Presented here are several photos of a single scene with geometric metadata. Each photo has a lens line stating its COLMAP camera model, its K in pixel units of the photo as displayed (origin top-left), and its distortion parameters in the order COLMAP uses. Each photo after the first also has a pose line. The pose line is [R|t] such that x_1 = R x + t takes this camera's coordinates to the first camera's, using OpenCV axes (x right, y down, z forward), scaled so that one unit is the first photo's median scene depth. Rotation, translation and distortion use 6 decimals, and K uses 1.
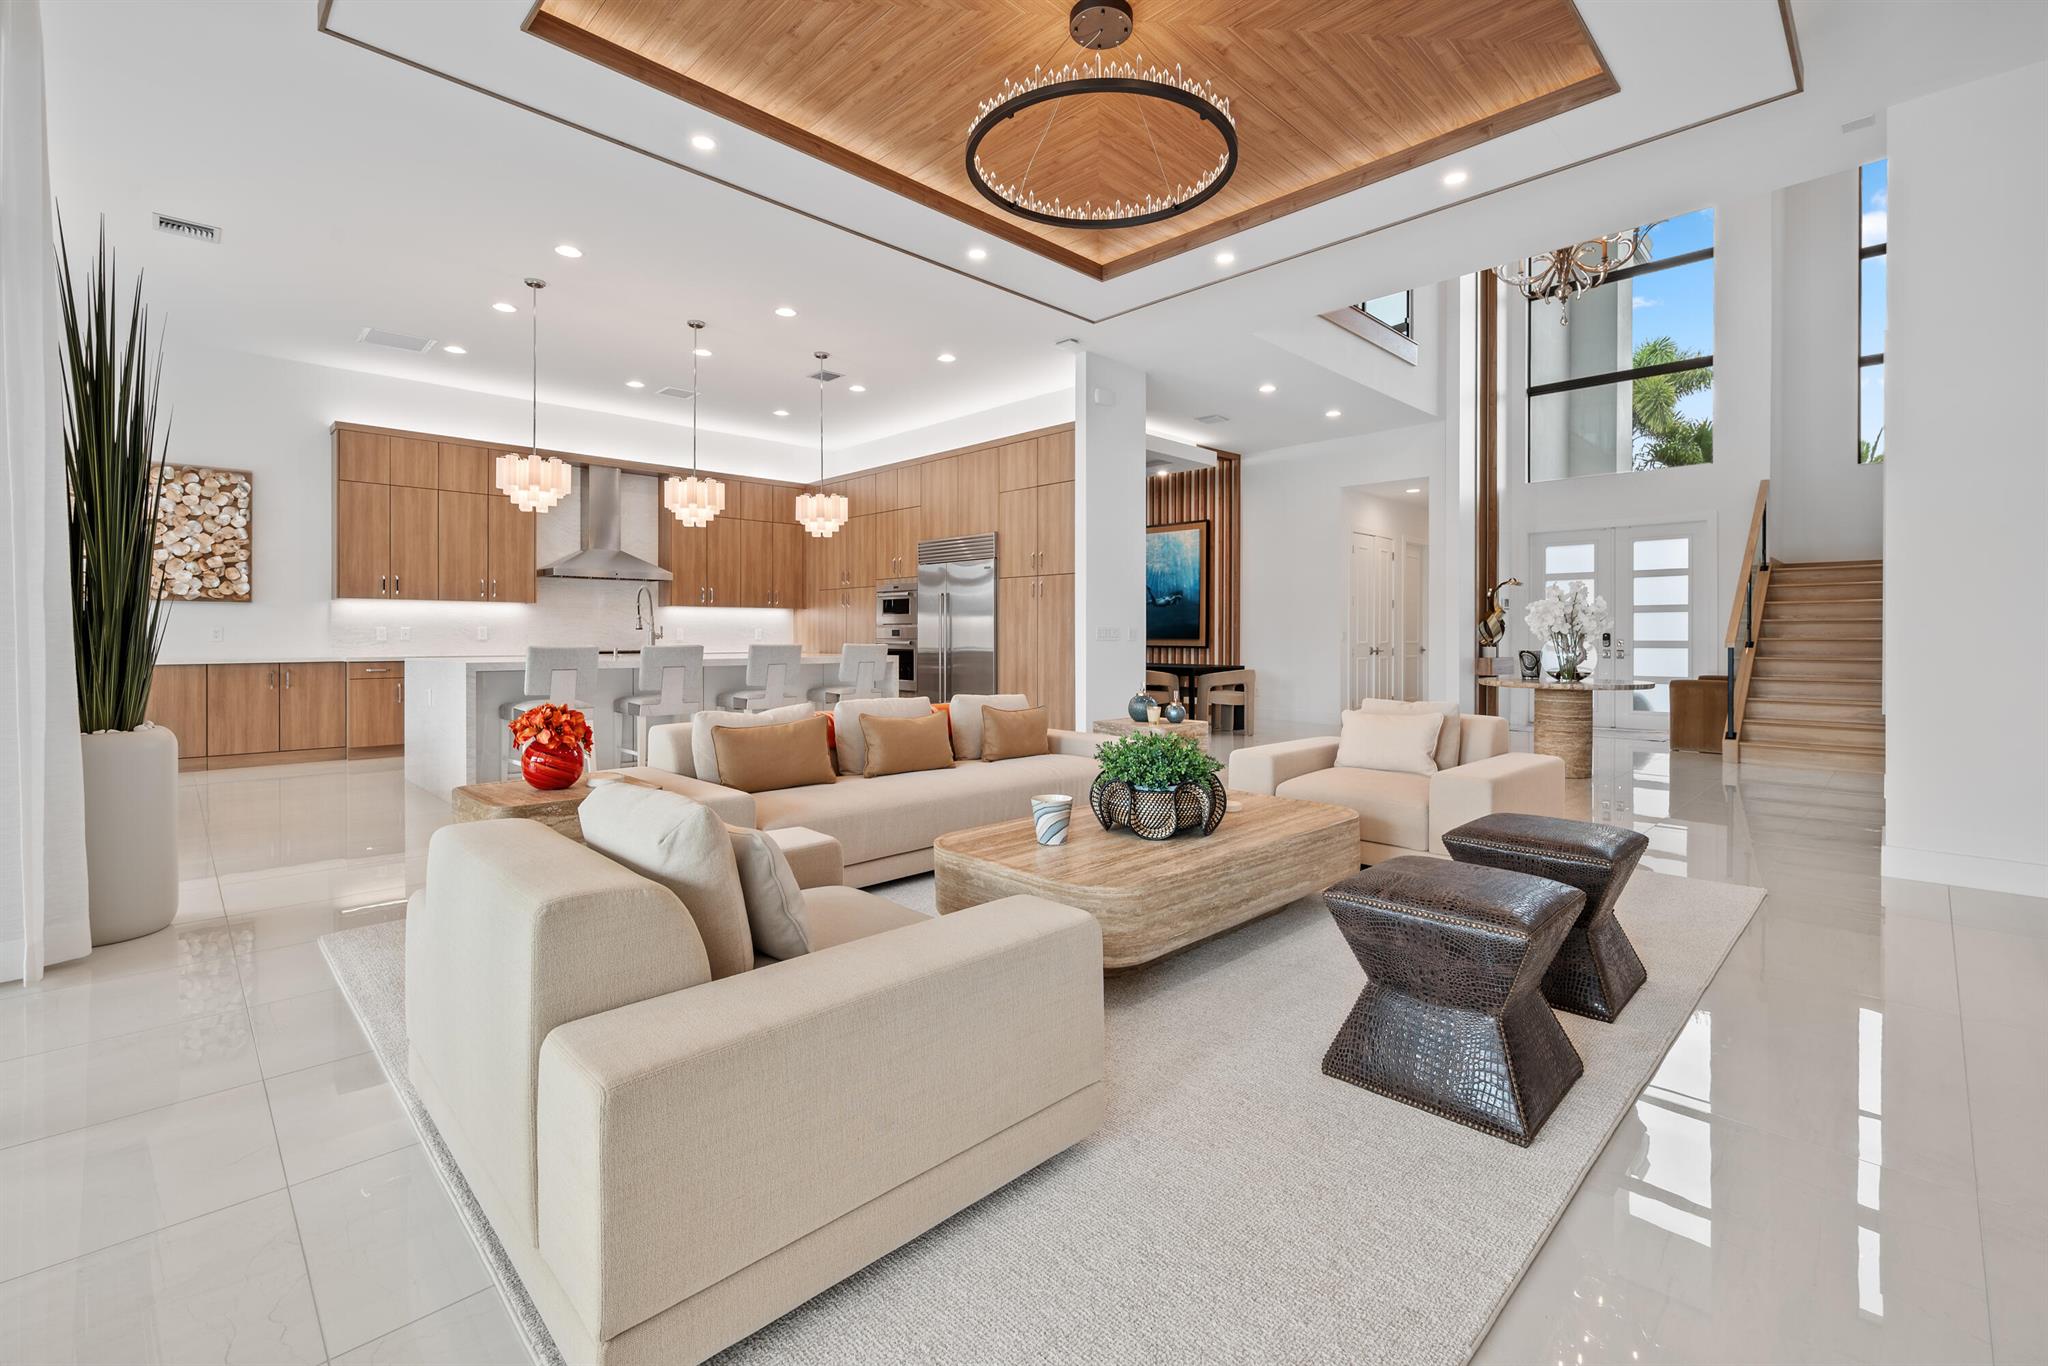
lens RADIAL K [[883.7, 0, 1092.9], [0, 883.7, 643.9], [0, 0, 1]] dist [-0.005324, -0.000005]
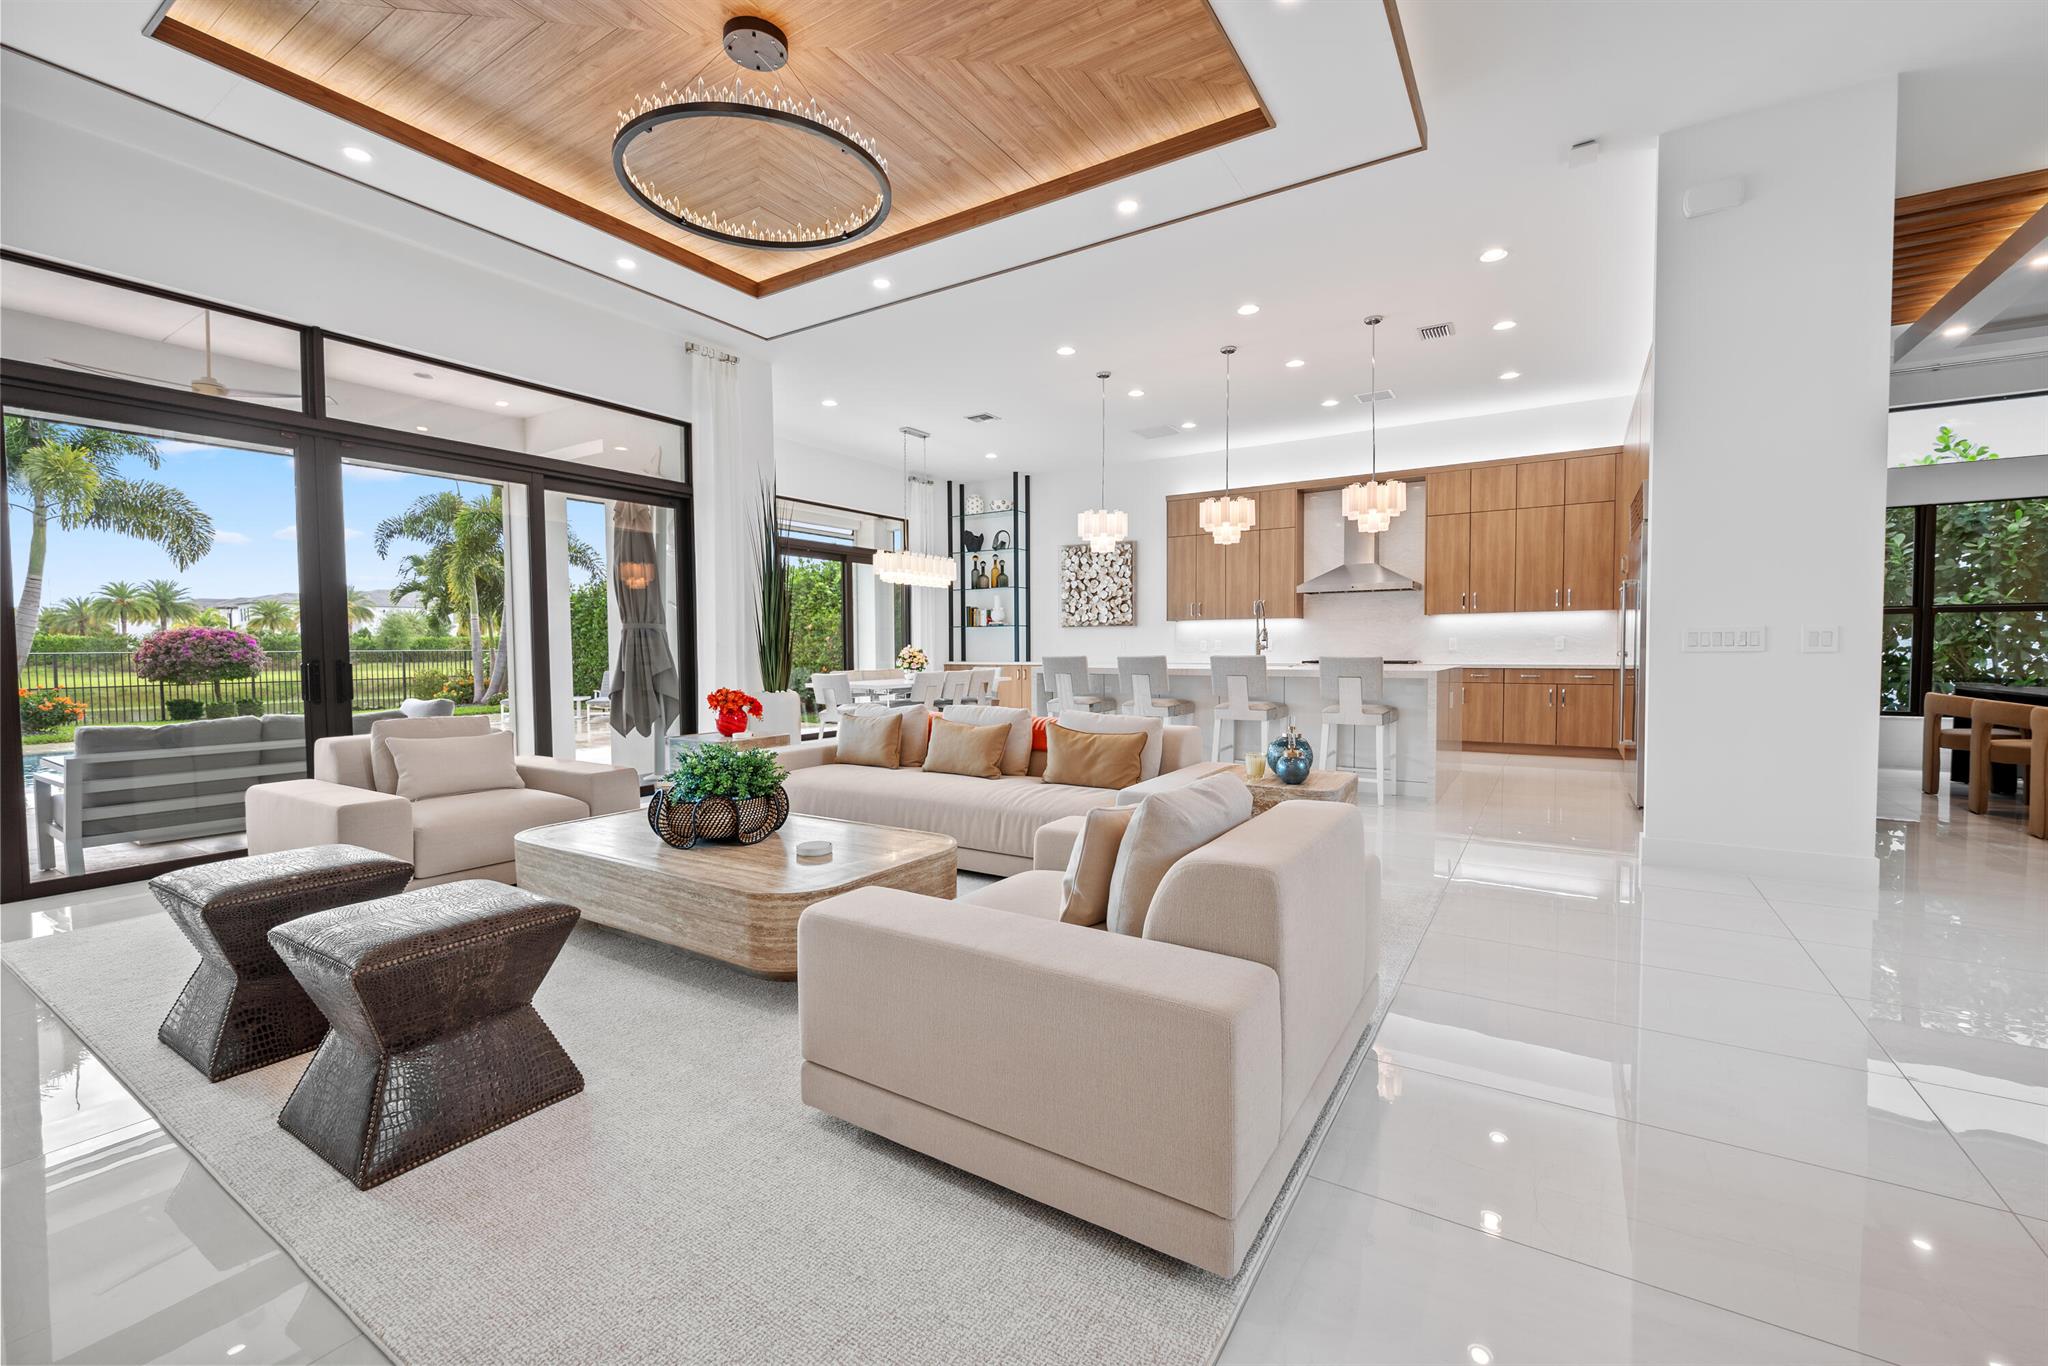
lens RADIAL K [[883.7, 0, 1018.8], [0, 883.7, 671.9], [0, 0, 1]] dist [-0.005324, -0.000005]
pose [[0.163461, 0.024852, -0.986237, 0.448316], [-0.002509, 0.999690, 0.024775, -0.004255], [0.986547, -0.001576, 0.163472, 0.471259]]
